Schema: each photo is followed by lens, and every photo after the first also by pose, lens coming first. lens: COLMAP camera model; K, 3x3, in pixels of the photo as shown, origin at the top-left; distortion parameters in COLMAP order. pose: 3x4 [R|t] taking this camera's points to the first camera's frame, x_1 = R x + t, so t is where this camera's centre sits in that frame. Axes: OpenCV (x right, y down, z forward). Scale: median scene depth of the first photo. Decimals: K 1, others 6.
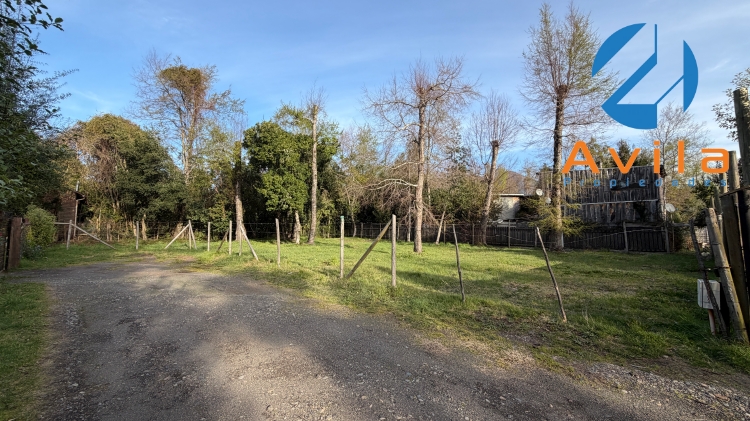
lens RADIAL K [[296.0, 0, 373.8], [0, 296.0, 212.2], [0, 0, 1]] dist [-0.000573, -0.000128]
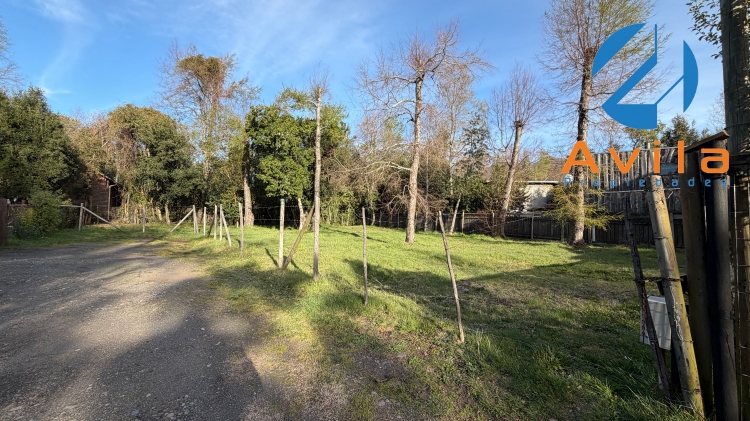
lens RADIAL K [[296.0, 0, 373.8], [0, 296.0, 212.2], [0, 0, 1]] dist [-0.000573, -0.000128]
pose [[0.991478, 0.013778, -0.129543, 0.108195], [-0.008981, 0.999255, 0.037537, 0.006170], [0.129964, -0.036054, 0.990863, 0.056539]]
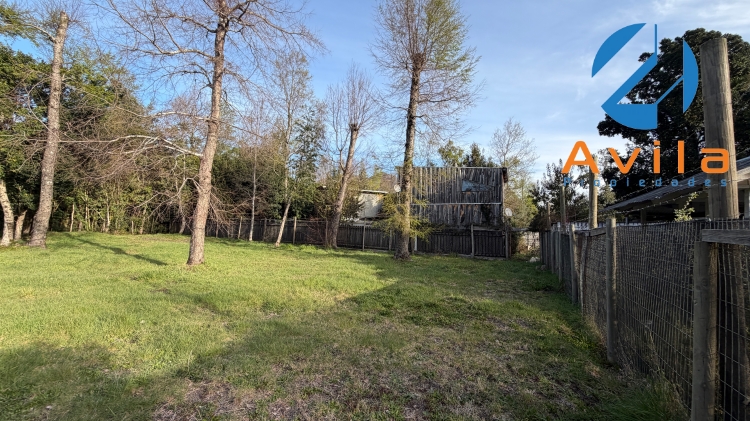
lens RADIAL K [[296.0, 0, 373.8], [0, 296.0, 212.2], [0, 0, 1]] dist [-0.000573, -0.000128]
pose [[0.927778, 0.046522, 0.370222, 0.181459], [-0.051028, 0.998694, 0.002379, 0.005802], [-0.369628, -0.021098, 0.928940, 0.213068]]
